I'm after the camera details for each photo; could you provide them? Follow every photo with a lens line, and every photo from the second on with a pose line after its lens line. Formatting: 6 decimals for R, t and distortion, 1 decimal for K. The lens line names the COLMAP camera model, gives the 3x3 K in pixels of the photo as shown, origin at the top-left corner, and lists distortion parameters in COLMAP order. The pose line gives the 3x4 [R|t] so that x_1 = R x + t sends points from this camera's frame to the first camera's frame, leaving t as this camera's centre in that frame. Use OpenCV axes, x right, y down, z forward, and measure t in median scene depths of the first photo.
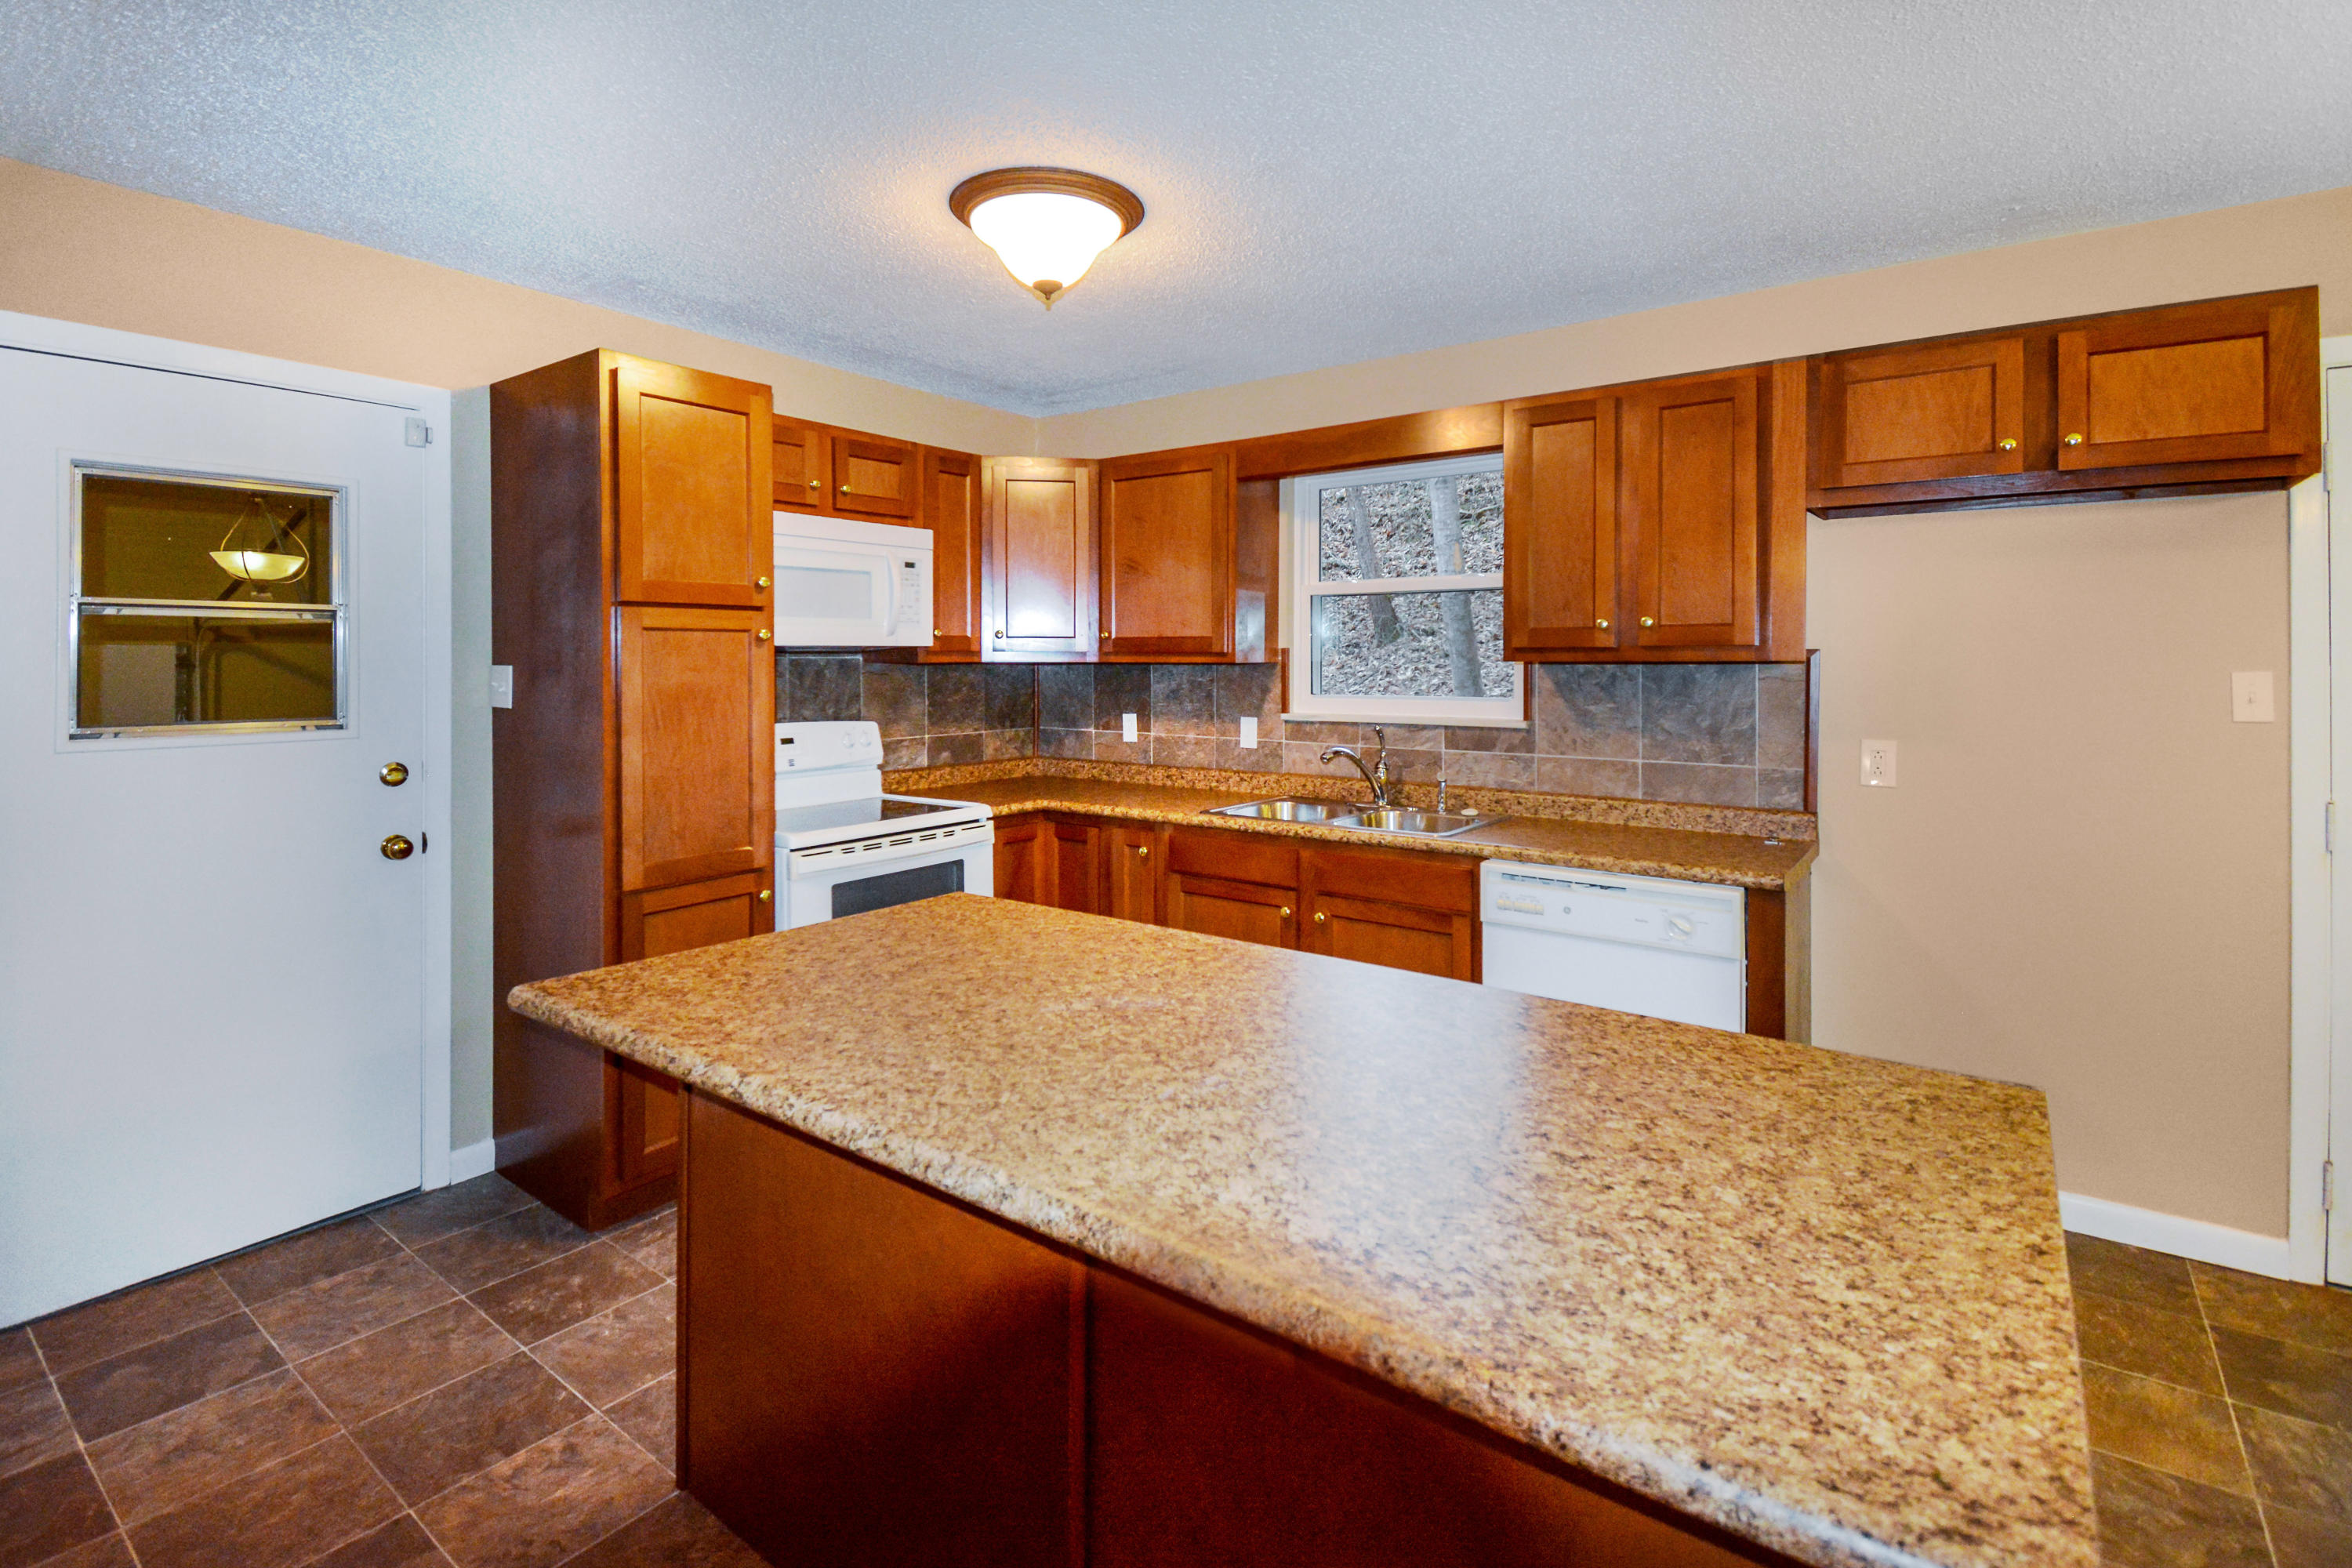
lens RADIAL K [[1105.5, 0, 1163.2], [0, 1105.5, 667.6], [0, 0, 1]] dist [0.003303, -0.006992]
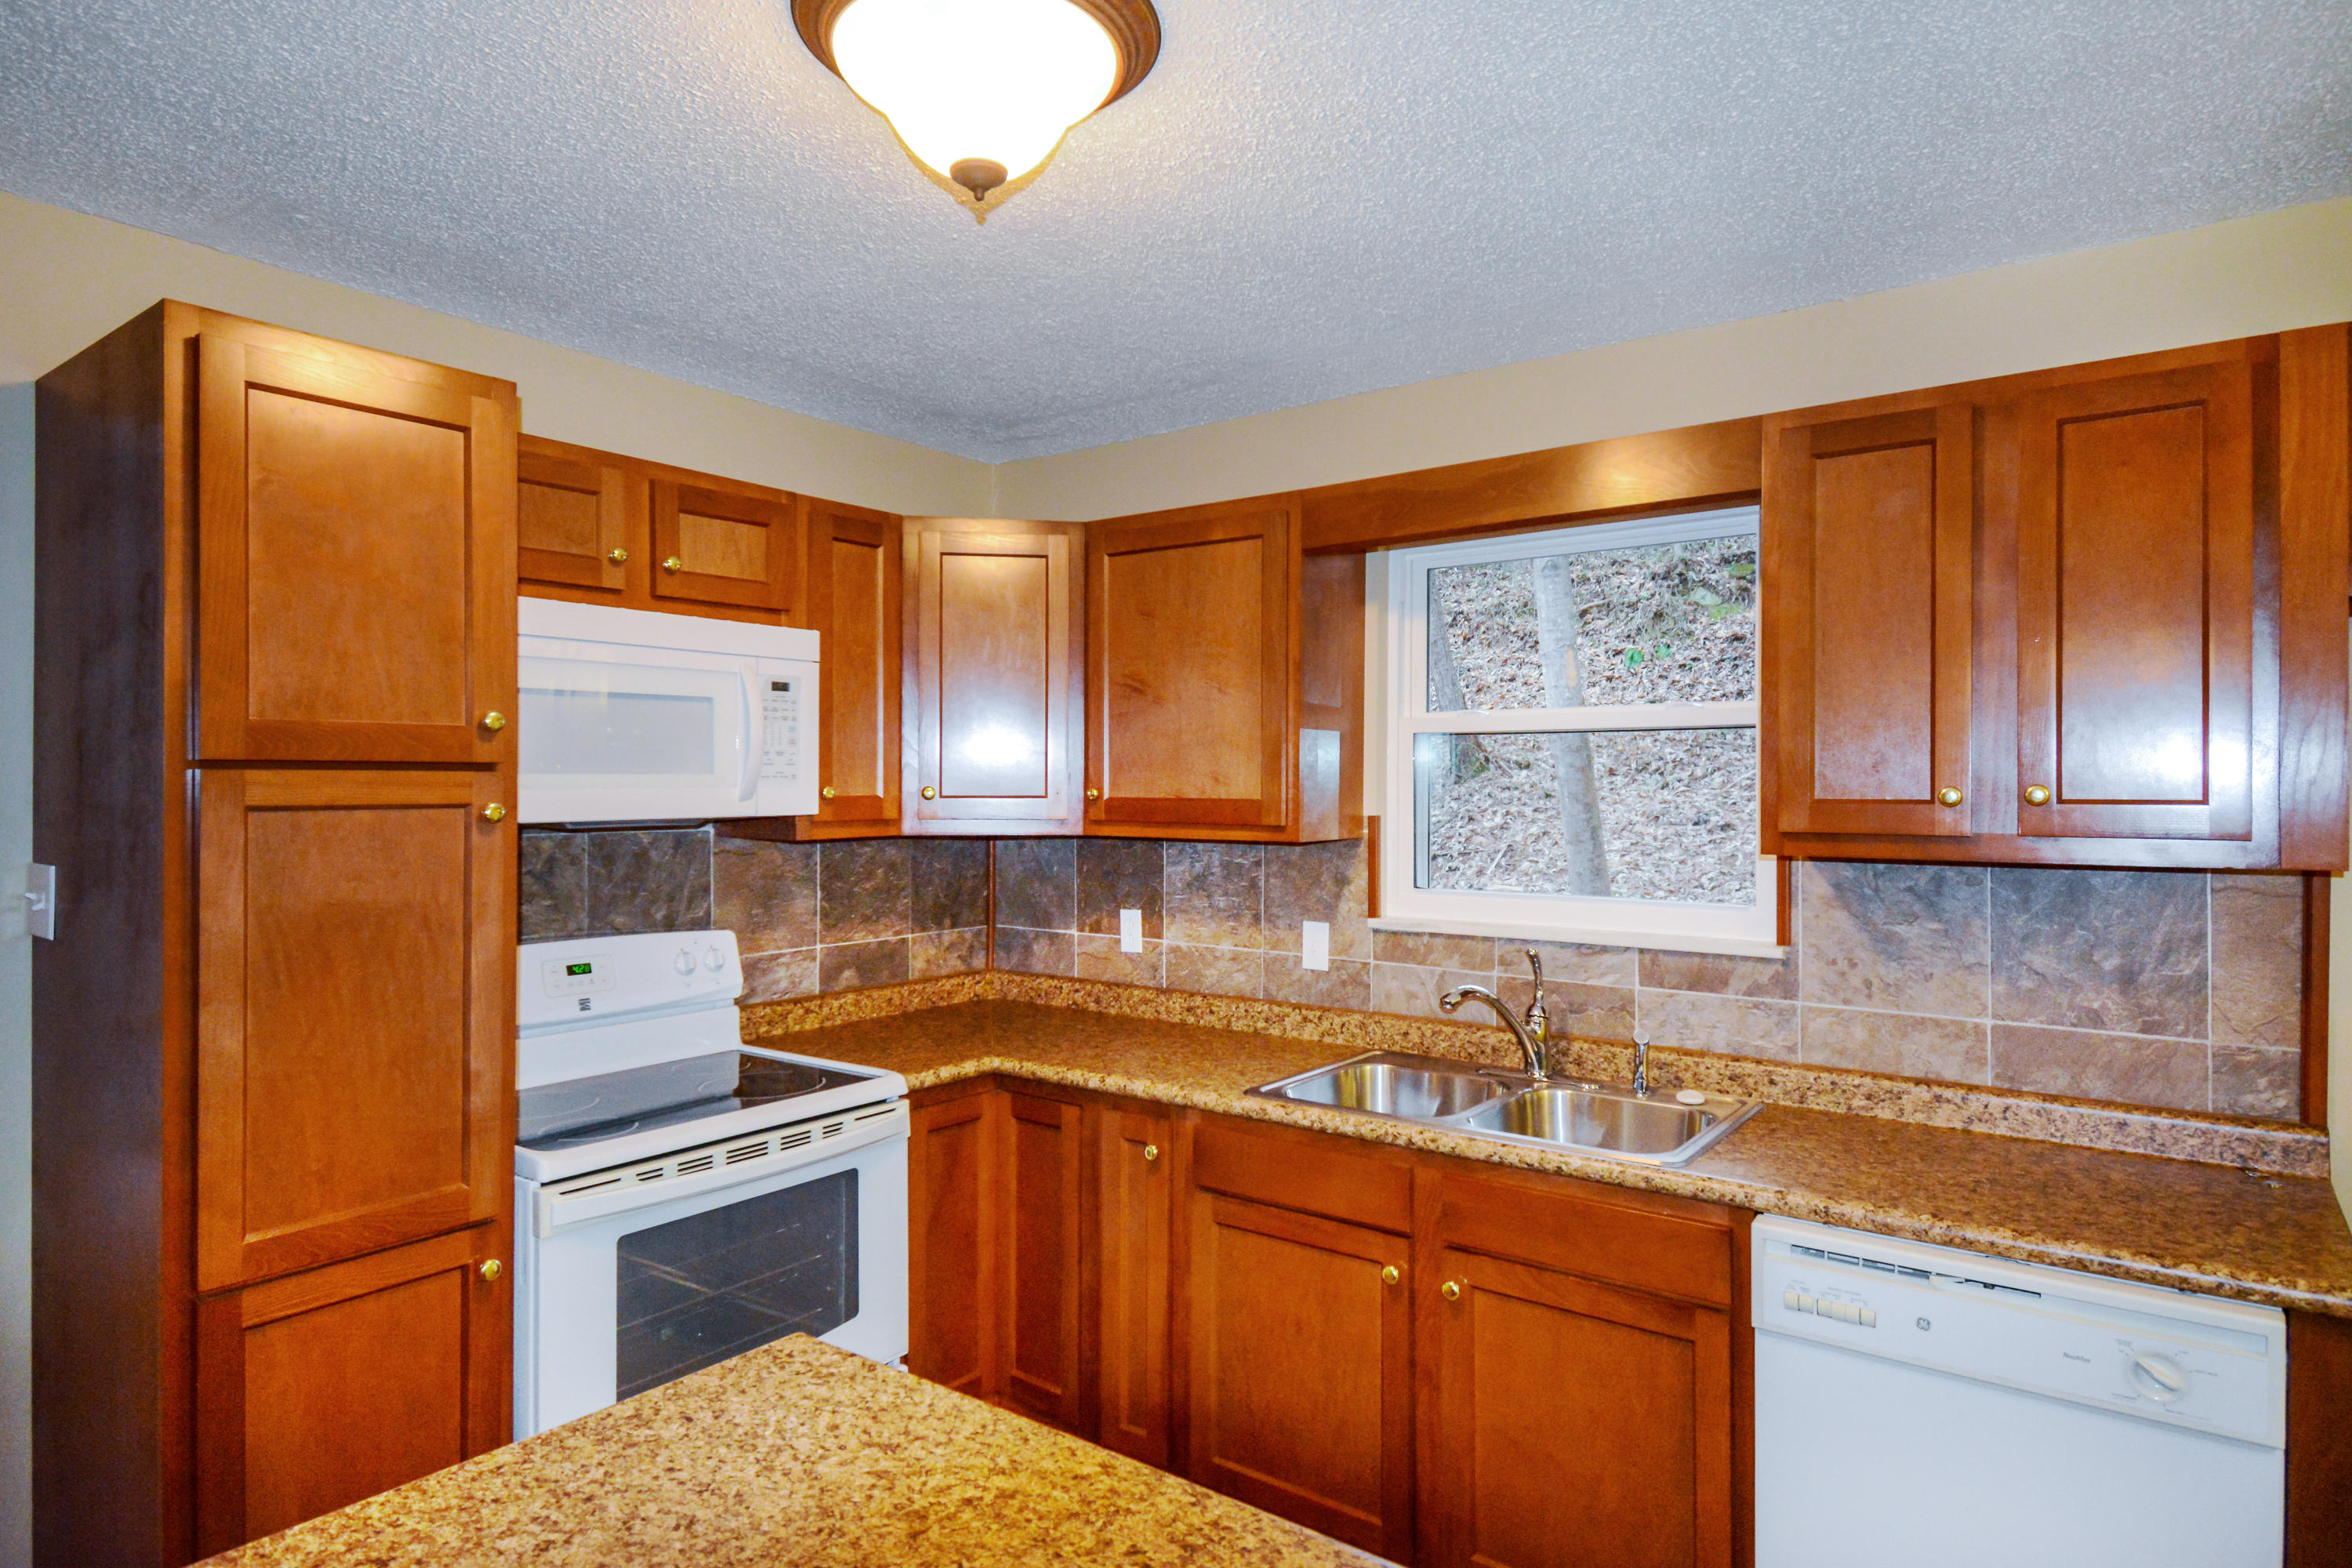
lens RADIAL K [[1333.9, 0, 1171.6], [0, 1333.9, 774.0], [0, 0, 1]] dist [0.009643, -0.007516]
pose [[0.999996, 0.002709, -0.000666, -0.007895], [-0.002720, 0.999865, -0.016224, -0.036448], [0.000622, 0.016226, 0.999868, 0.284117]]
